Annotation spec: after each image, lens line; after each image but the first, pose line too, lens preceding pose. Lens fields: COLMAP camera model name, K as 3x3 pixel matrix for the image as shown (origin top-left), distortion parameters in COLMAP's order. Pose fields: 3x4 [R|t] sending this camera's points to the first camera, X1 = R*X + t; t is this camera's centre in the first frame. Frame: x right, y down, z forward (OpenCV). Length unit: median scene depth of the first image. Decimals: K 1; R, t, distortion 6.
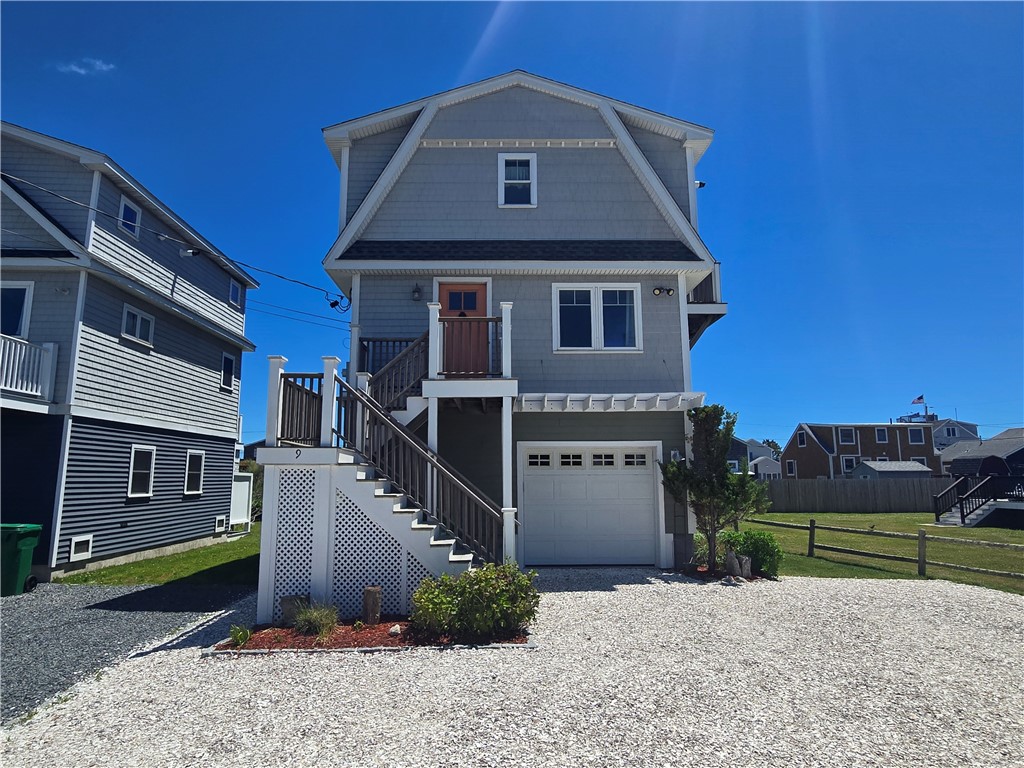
lens RADIAL K [[632.5, 0, 510.3], [0, 632.5, 382.8], [0, 0, 1]] dist [-0.001583, -0.000081]
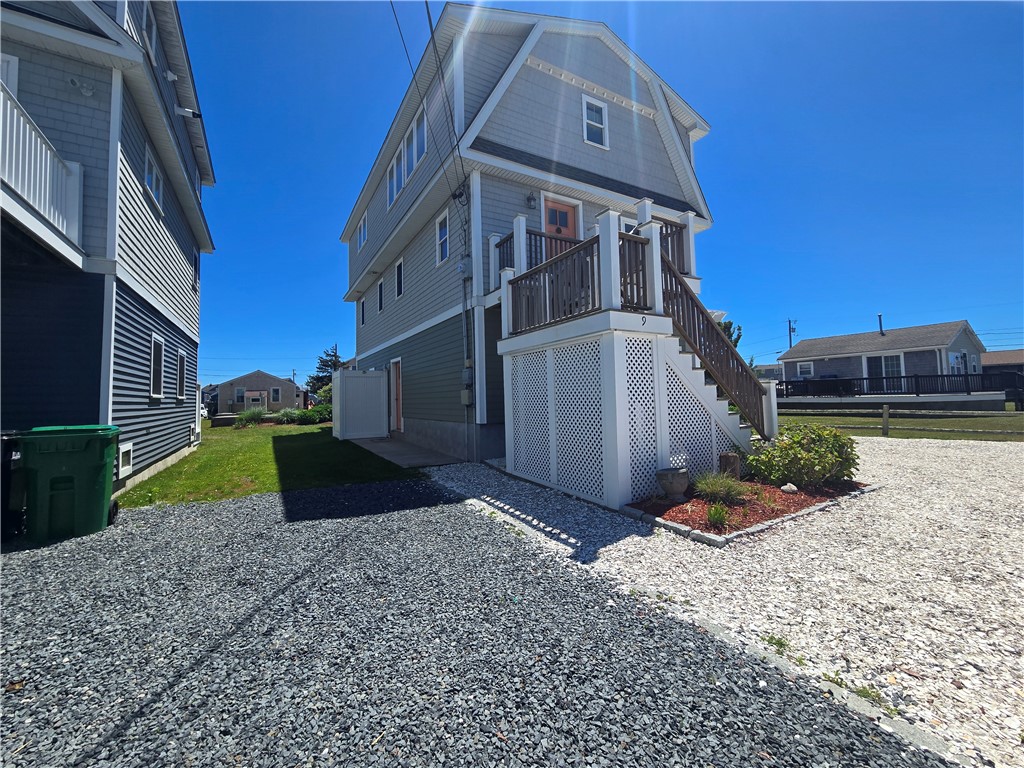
lens RADIAL K [[415.5, 0, 511.2], [0, 415.5, 378.4], [0, 0, 1]] dist [-0.008357, -0.000233]
pose [[0.874807, 0.002440, 0.484465, -0.502743], [-0.051371, 0.994817, 0.087752, 0.096229], [-0.481740, -0.101653, 0.870398, 0.355422]]
